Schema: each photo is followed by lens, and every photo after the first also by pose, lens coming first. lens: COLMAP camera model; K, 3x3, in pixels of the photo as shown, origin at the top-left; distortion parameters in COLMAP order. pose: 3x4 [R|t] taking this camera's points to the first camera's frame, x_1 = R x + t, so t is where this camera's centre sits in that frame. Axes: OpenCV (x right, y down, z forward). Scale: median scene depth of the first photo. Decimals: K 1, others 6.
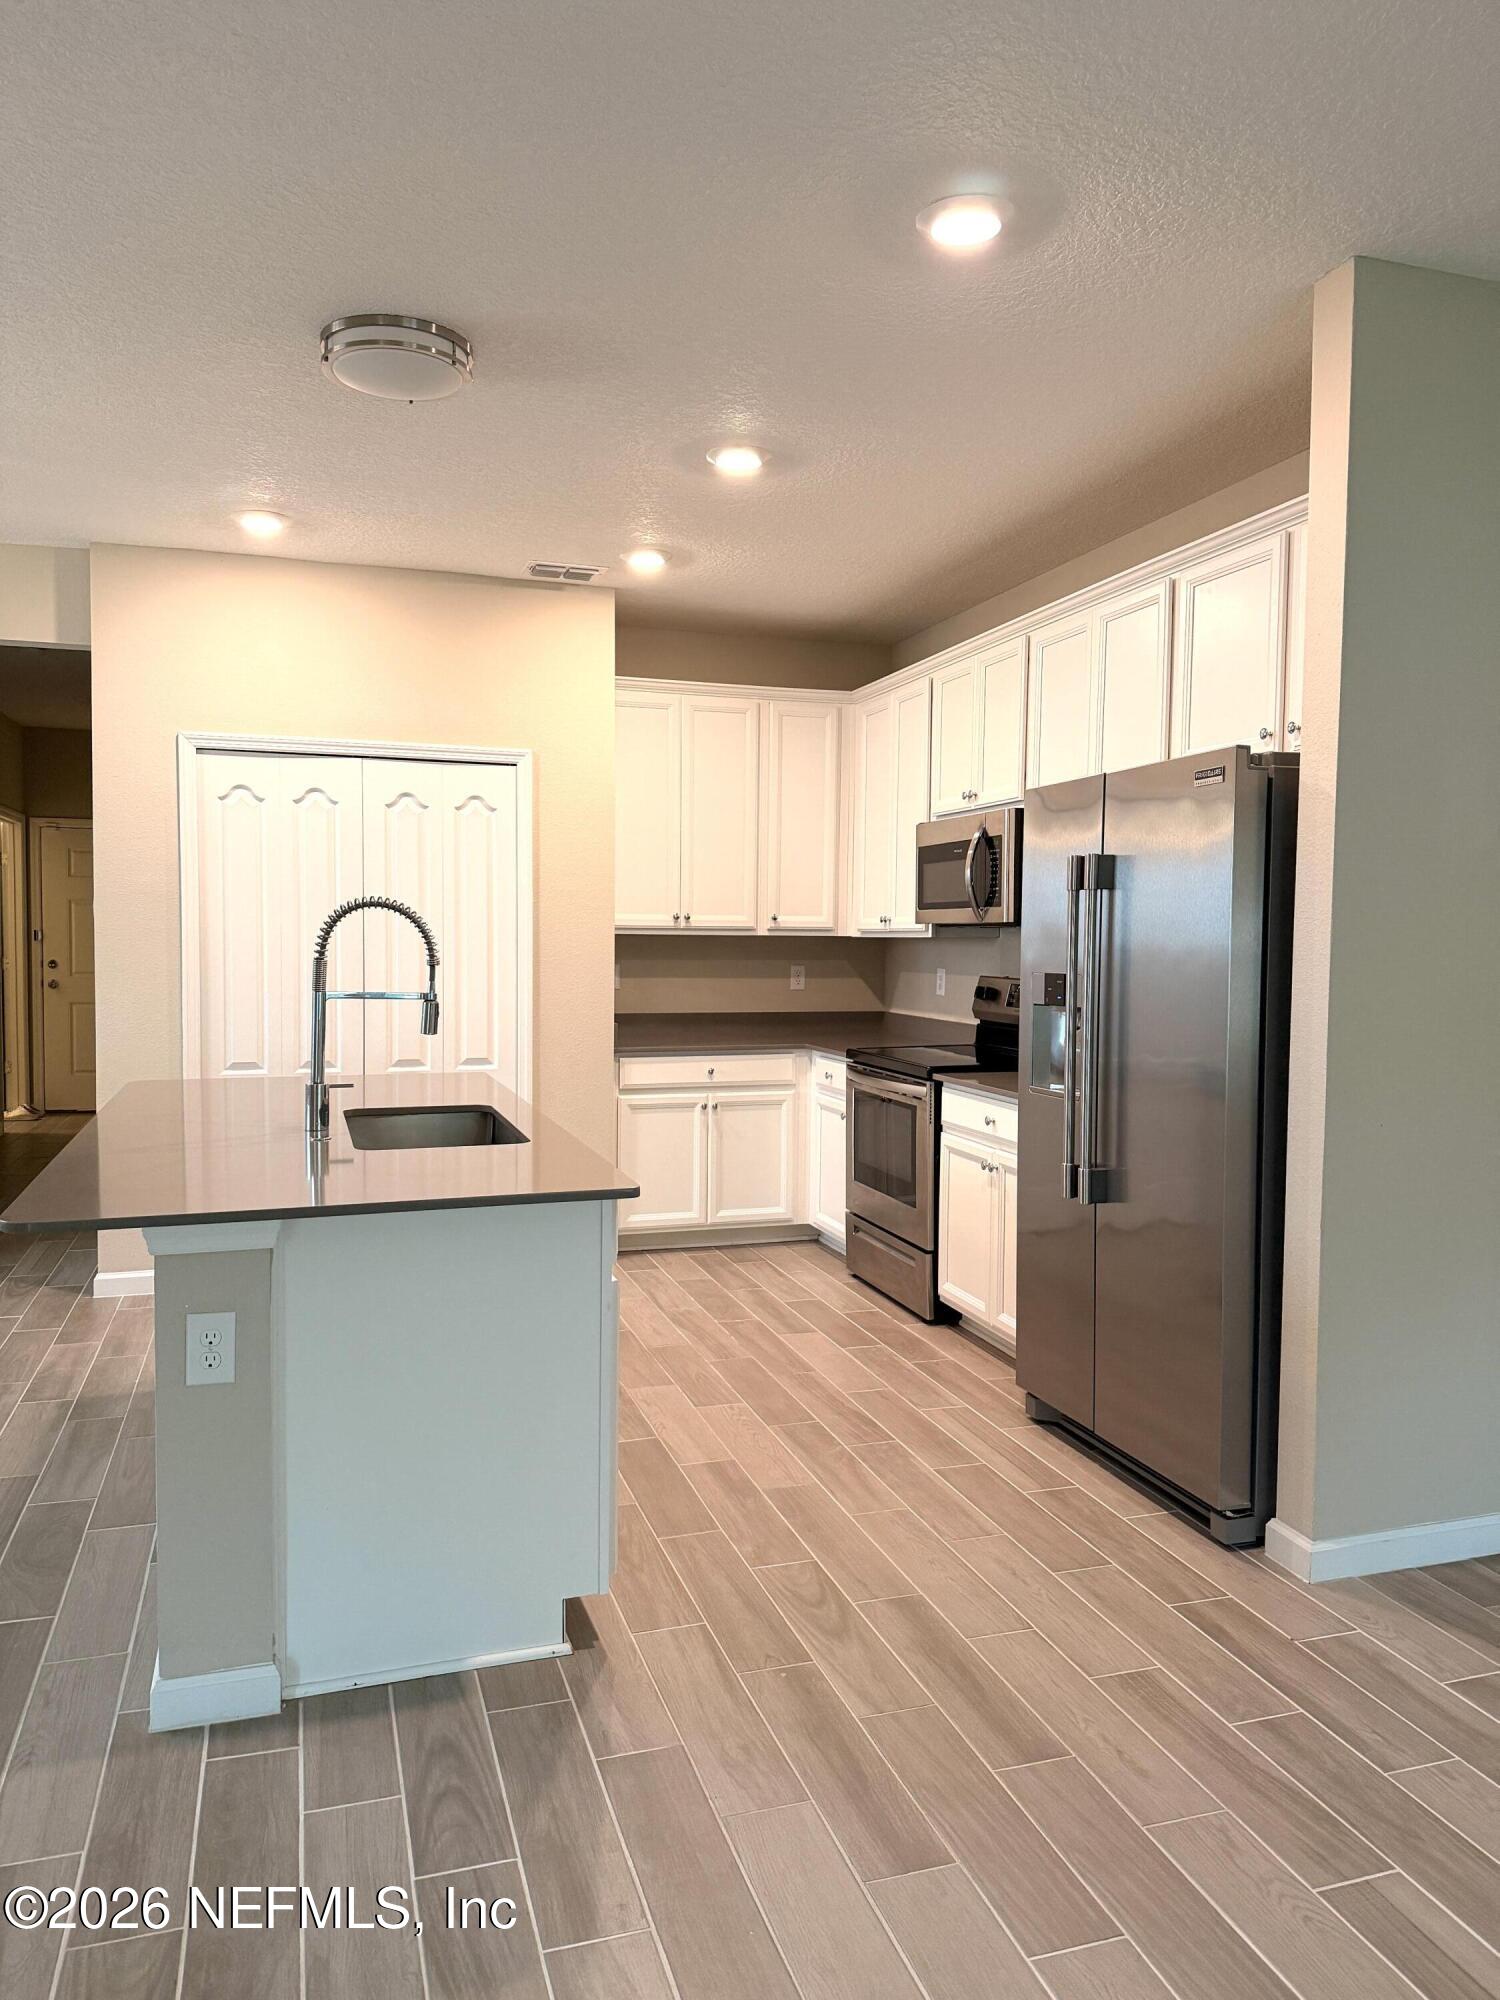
lens RADIAL K [[1403.6, 0, 745.6], [0, 1403.6, 1001.6], [0, 0, 1]] dist [0.024126, -0.011240]
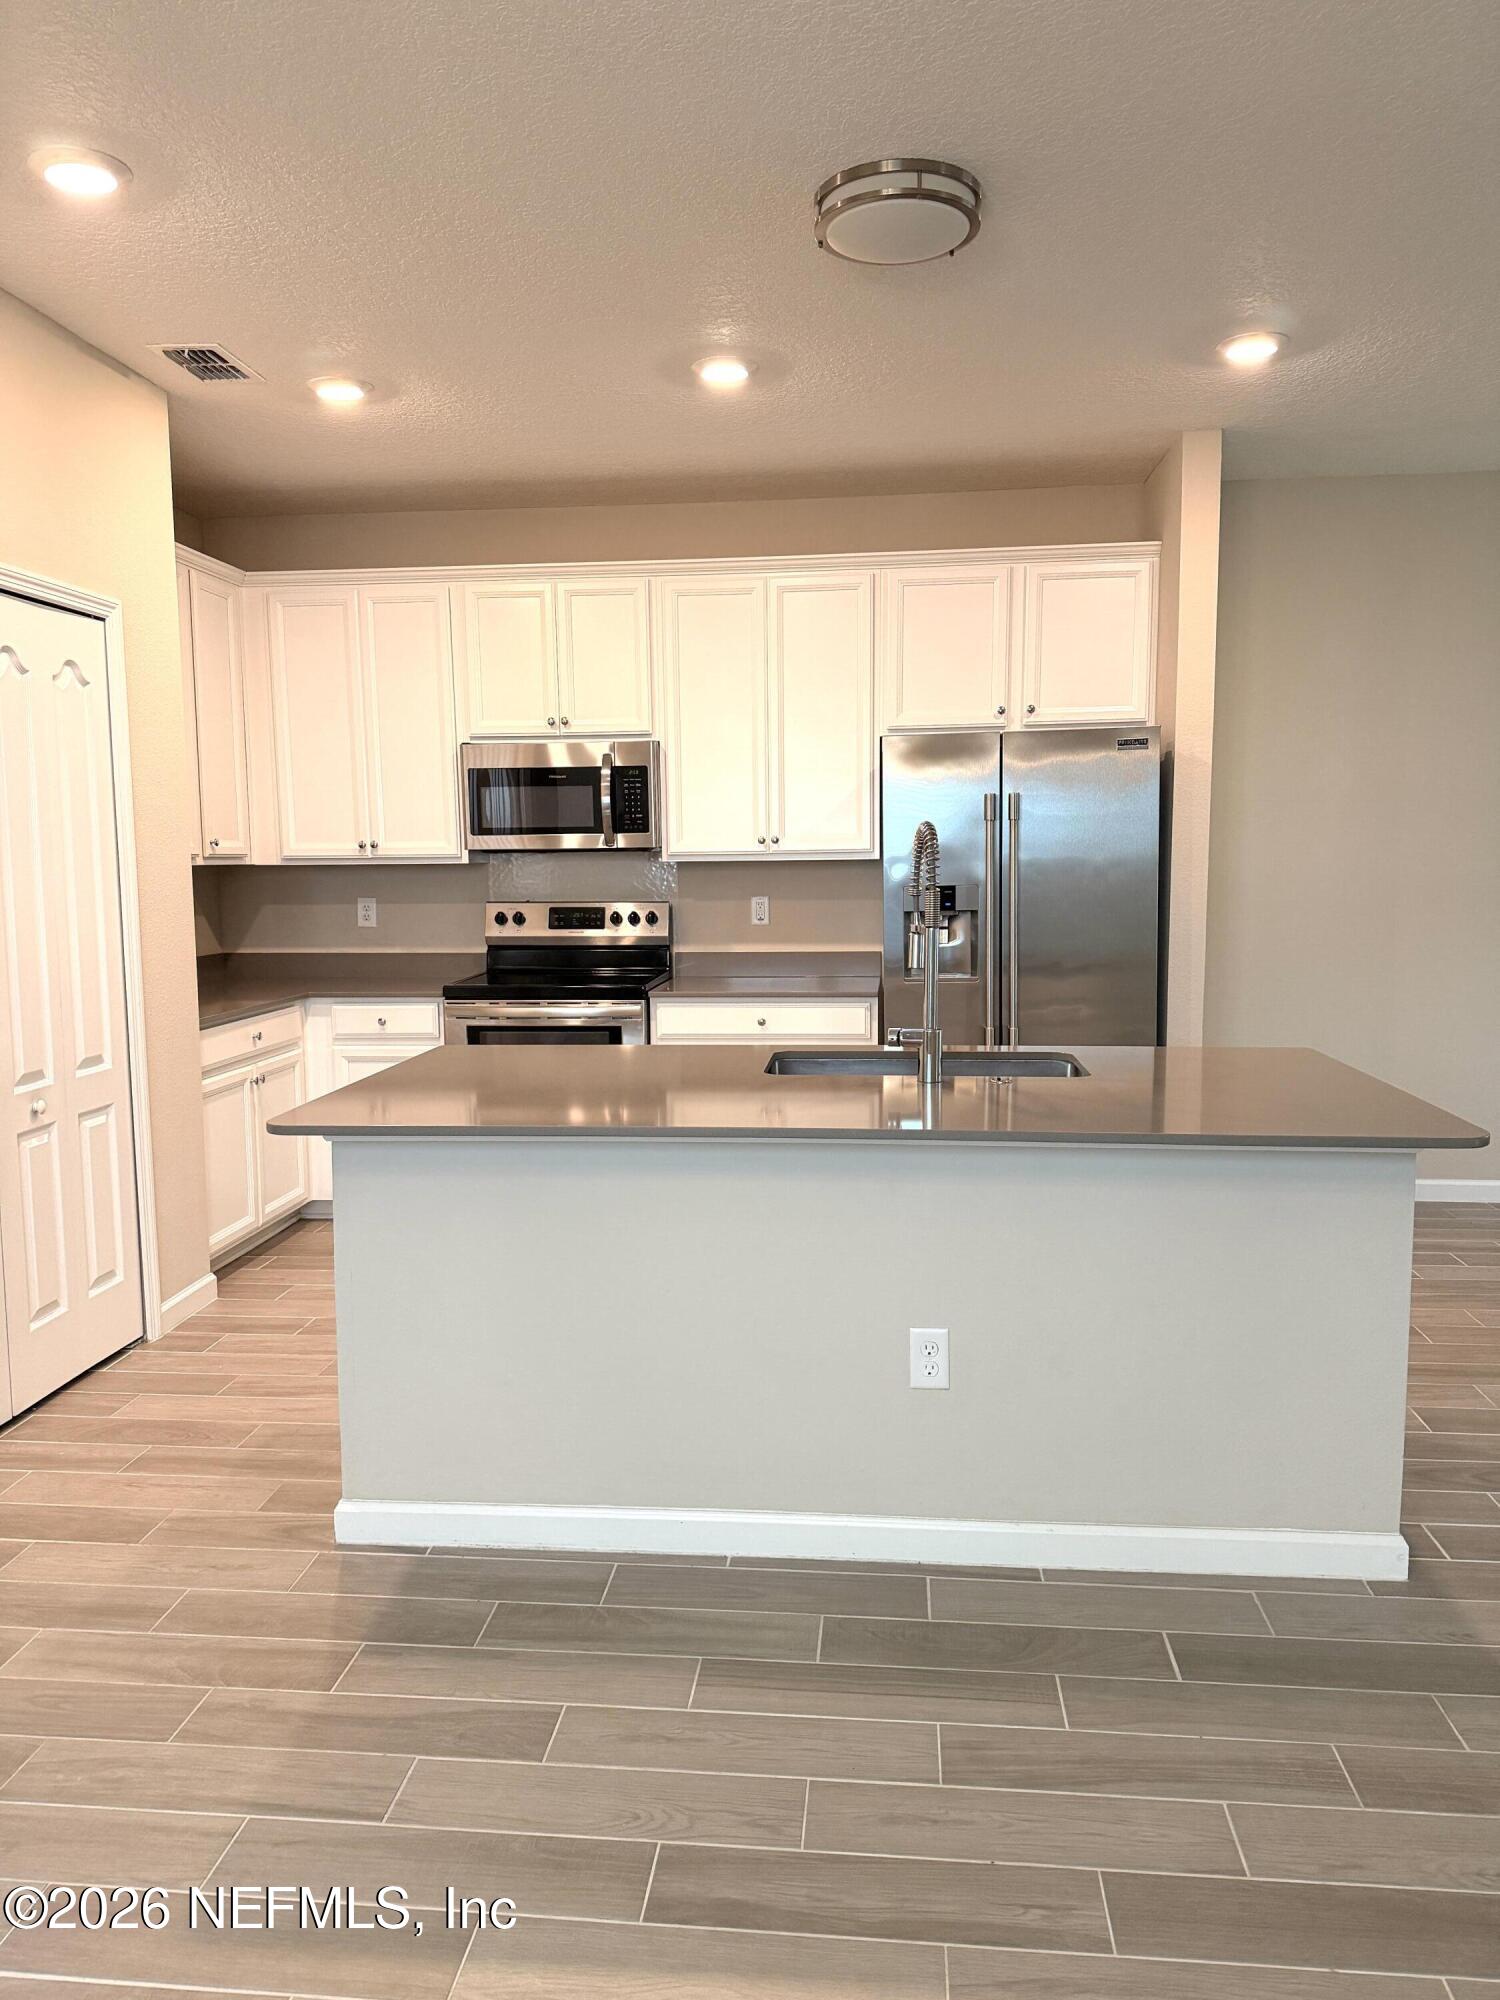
lens RADIAL K [[1403.6, 0, 749.6], [0, 1403.6, 998.9], [0, 0, 1]] dist [0.024126, -0.011240]
pose [[0.397724, -0.105710, 0.911395, -0.720442], [0.061083, 0.994188, 0.088657, -0.028889], [-0.915469, 0.020409, 0.401870, 0.462853]]
